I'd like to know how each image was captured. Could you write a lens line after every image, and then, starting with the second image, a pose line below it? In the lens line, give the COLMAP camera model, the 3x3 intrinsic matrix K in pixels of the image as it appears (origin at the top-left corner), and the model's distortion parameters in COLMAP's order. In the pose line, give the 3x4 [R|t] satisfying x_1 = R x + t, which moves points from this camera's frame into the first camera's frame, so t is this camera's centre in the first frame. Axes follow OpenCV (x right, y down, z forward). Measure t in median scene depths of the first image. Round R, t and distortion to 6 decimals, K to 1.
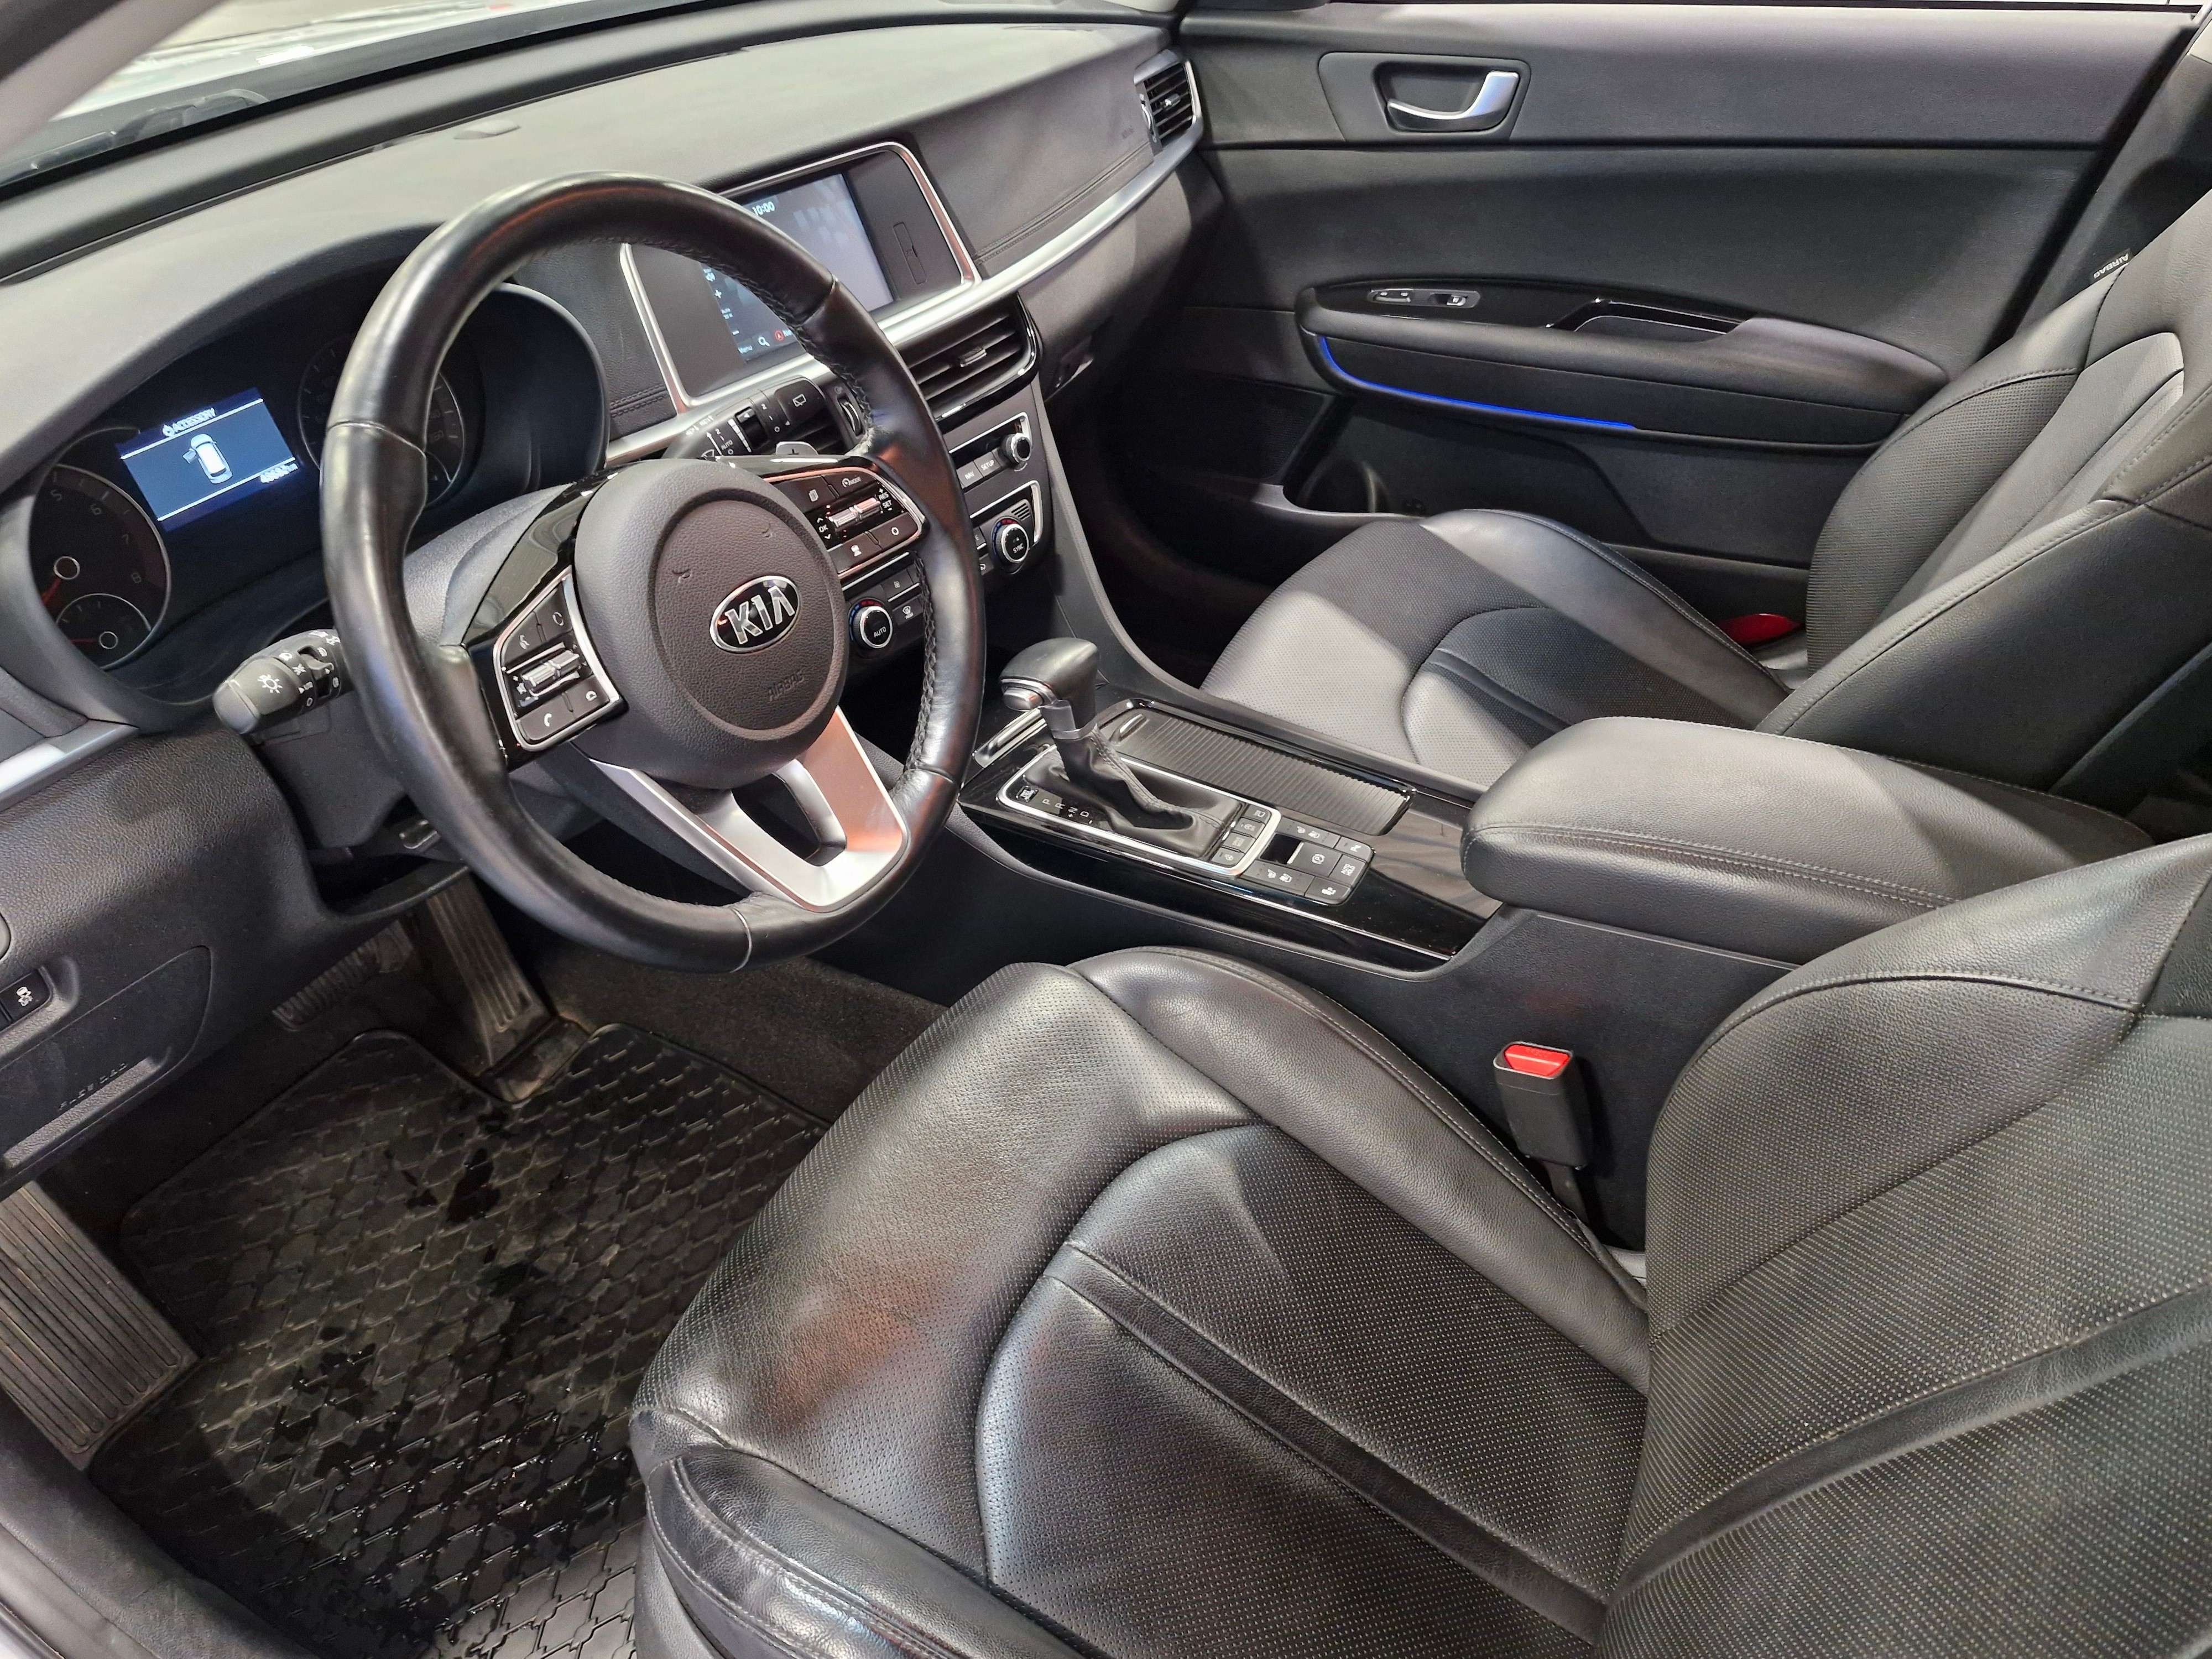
lens RADIAL K [[1648.7, 0, 1085.0], [0, 1648.7, 800.7], [0, 0, 1]] dist [0.127128, -0.212339]
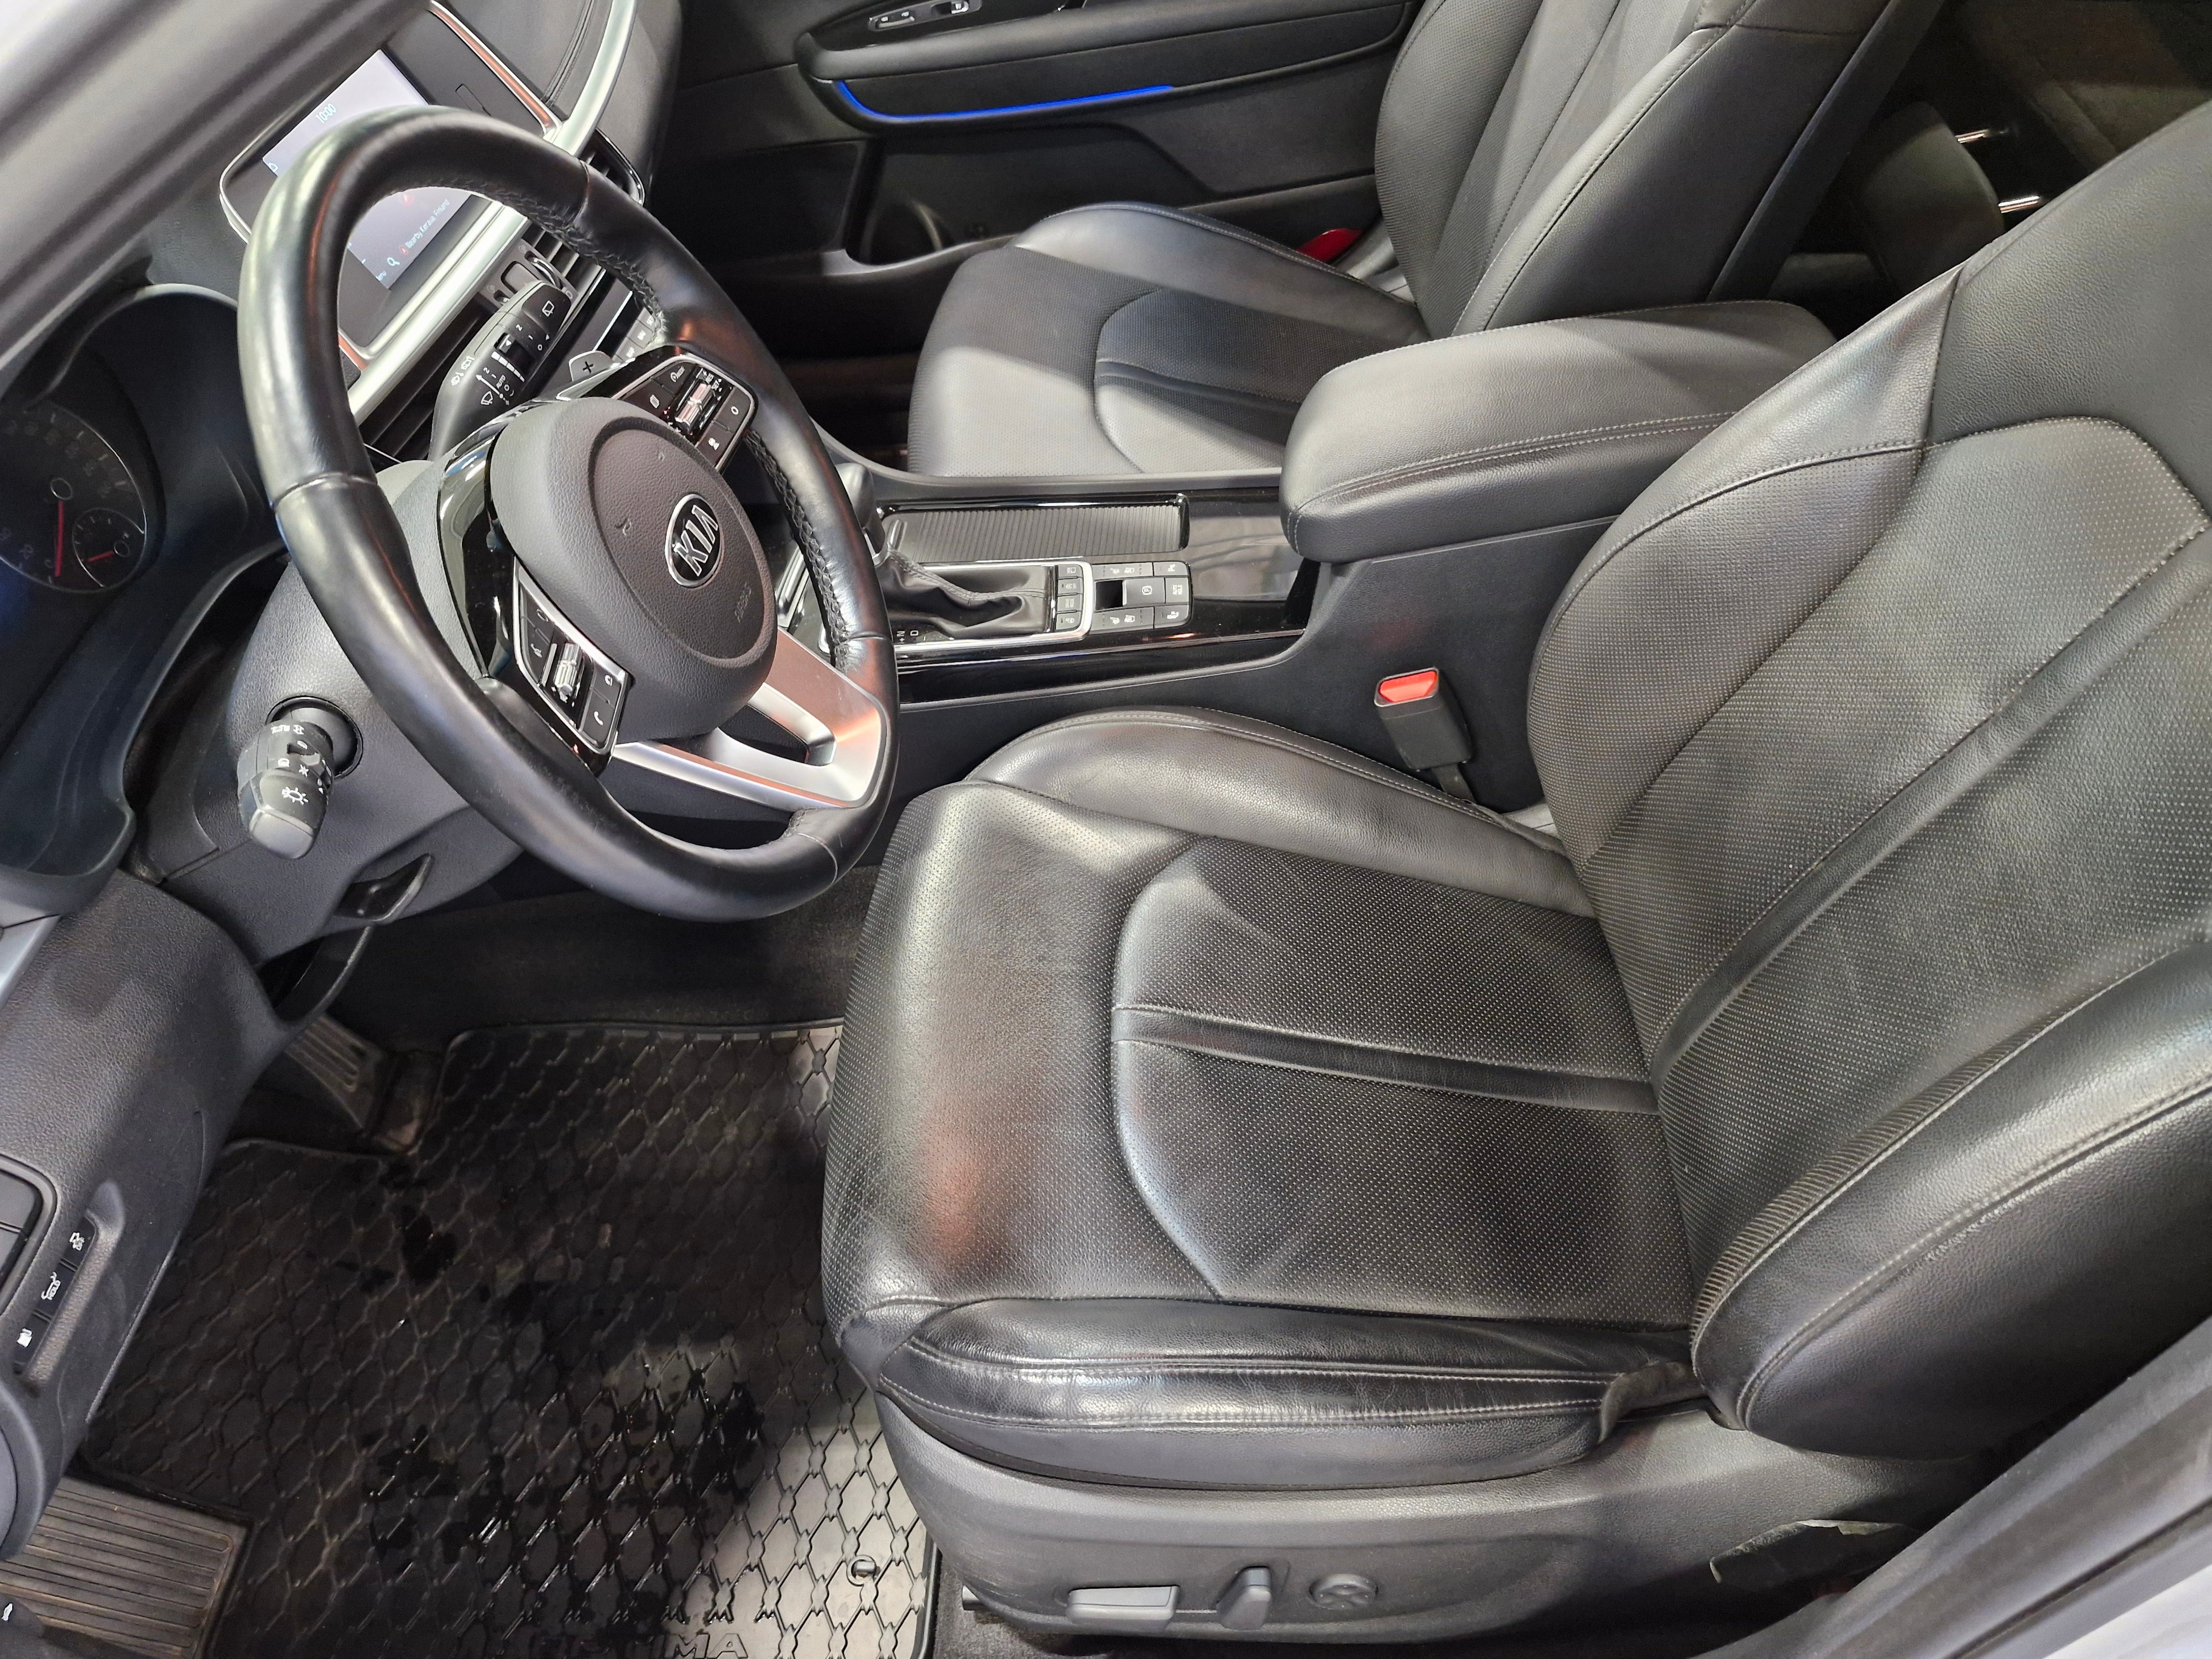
lens RADIAL K [[1659.1, 0, 1106.0], [0, 1659.1, 829.5], [0, 0, 1]] dist [0.096723, -0.158123]
pose [[0.881727, -0.395817, 0.256683, -0.204344], [0.348986, 0.913372, 0.209668, -0.054059], [-0.317438, -0.095291, 0.943479, 0.006920]]
